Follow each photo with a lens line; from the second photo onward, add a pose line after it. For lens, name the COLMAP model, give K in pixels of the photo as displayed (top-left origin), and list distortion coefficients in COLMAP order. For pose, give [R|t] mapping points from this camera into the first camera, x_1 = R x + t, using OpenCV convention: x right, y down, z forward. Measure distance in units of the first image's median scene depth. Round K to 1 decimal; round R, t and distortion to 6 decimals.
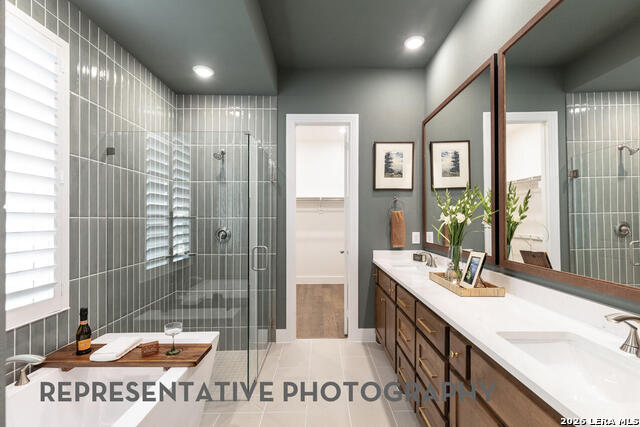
lens RADIAL K [[294.4, 0, 319.8], [0, 294.4, 217.1], [0, 0, 1]] dist [0.015212, -0.000719]
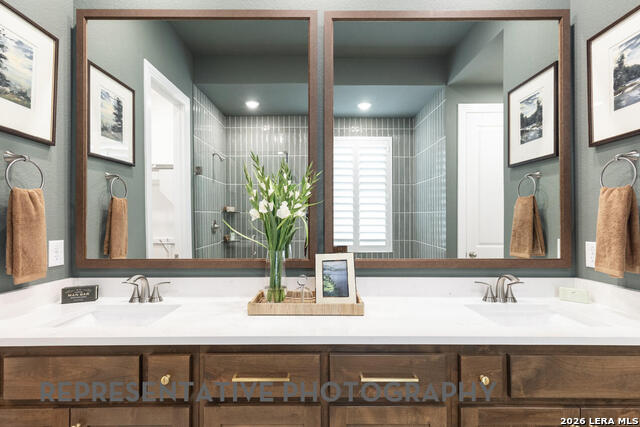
lens RADIAL K [[294.4, 0, 319.8], [0, 294.4, 217.1], [0, 0, 1]] dist [0.015212, -0.000719]
pose [[-0.020549, 0.001871, 0.999787, -0.141941], [-0.007369, 0.999971, -0.002023, 0.013095], [-0.999762, -0.007409, -0.020535, 0.608153]]
